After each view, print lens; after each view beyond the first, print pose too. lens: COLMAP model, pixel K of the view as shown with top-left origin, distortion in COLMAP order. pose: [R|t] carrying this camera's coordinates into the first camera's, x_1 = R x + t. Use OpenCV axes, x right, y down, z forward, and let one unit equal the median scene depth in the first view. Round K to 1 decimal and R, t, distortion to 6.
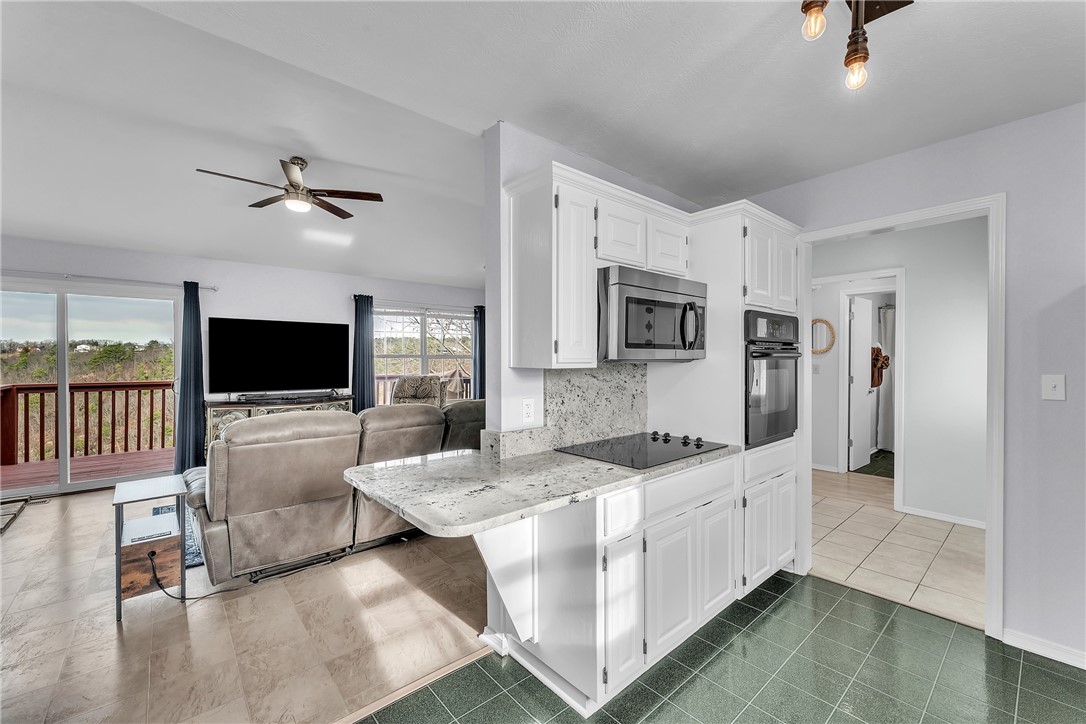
lens RADIAL K [[444.2, 0, 544.9], [0, 444.2, 360.4], [0, 0, 1]] dist [0.002787, -0.001073]
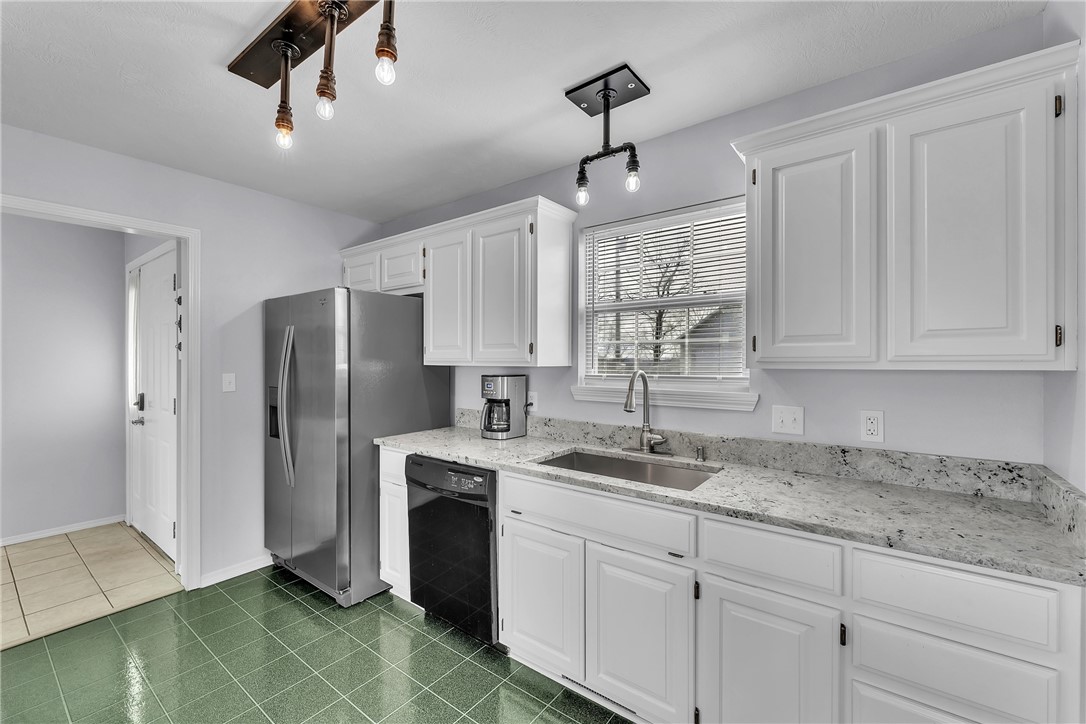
lens RADIAL K [[444.2, 0, 541.7], [0, 444.2, 363.4], [0, 0, 1]] dist [0.002787, -0.001073]
pose [[-0.203146, -0.000196, 0.979148, -0.233252], [0.003251, 0.999994, 0.000875, 0.000361], [-0.979143, 0.003361, -0.203144, 0.184195]]
